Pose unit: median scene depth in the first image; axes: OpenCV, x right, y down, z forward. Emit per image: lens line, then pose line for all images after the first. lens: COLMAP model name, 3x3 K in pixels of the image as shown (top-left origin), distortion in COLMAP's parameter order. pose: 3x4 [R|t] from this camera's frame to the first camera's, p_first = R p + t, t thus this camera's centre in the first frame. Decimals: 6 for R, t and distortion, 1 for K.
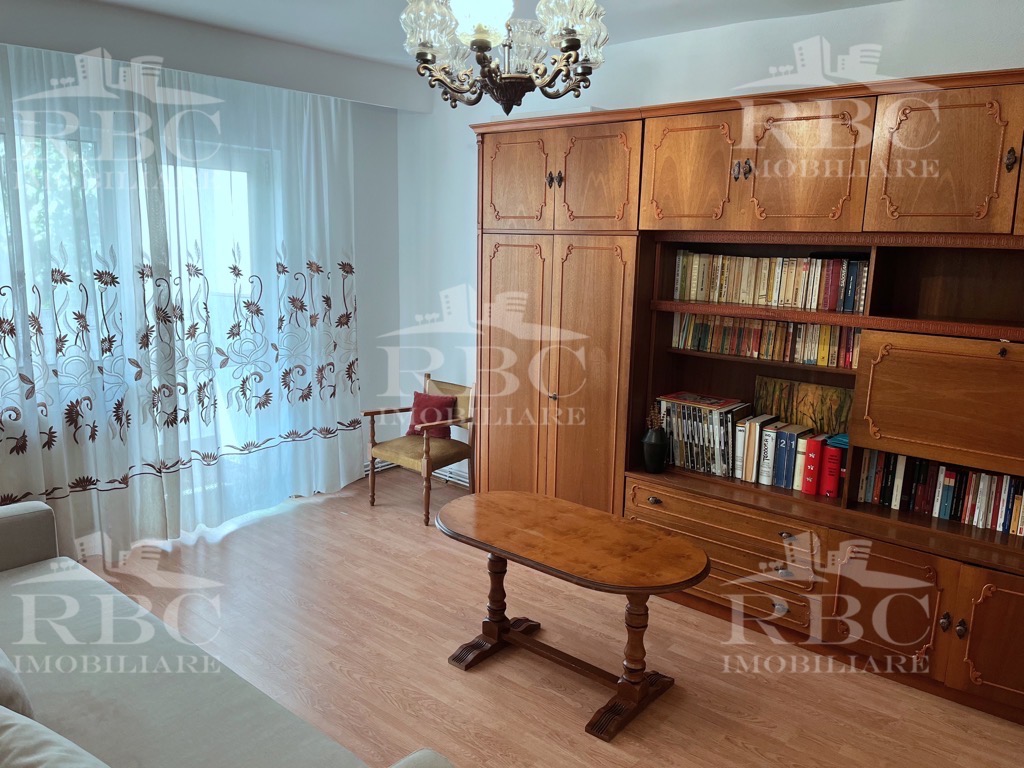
lens RADIAL K [[768.1, 0, 512.7], [0, 768.1, 385.7], [0, 0, 1]] dist [0.023744, -0.020269]
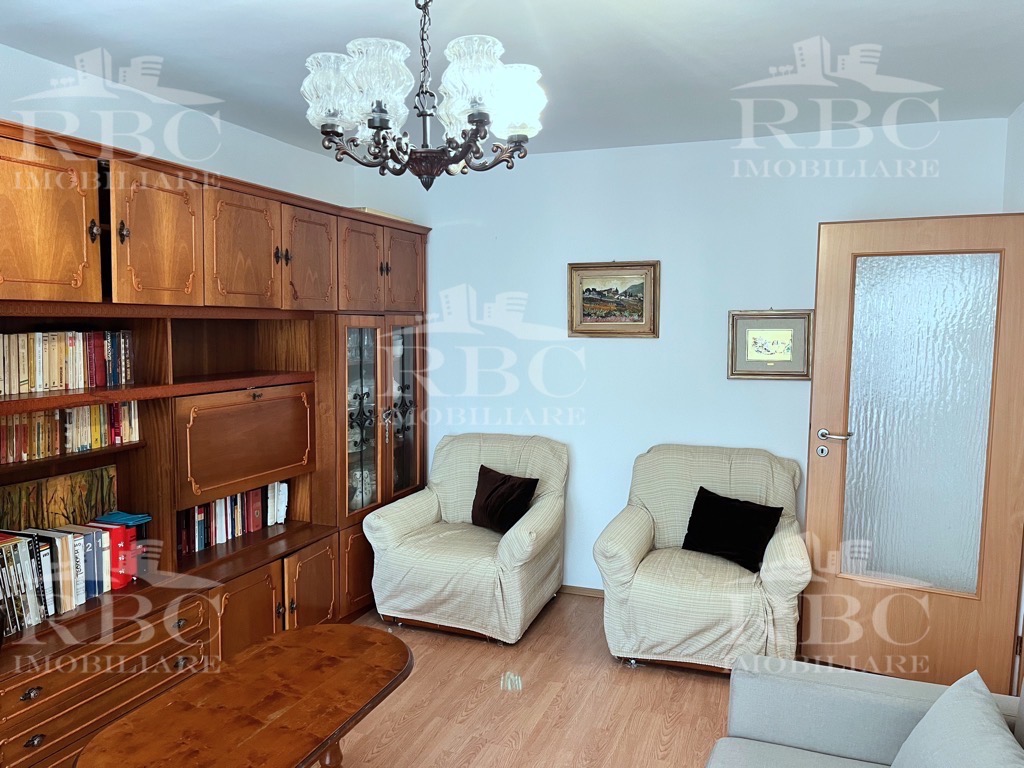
lens RADIAL K [[768.1, 0, 510.5], [0, 768.1, 381.9], [0, 0, 1]] dist [0.023744, -0.020269]
pose [[-0.341392, -0.102373, 0.934329, -0.587488], [0.152805, 0.974782, 0.162638, -0.171012], [-0.927417, 0.198293, -0.317139, 0.802772]]
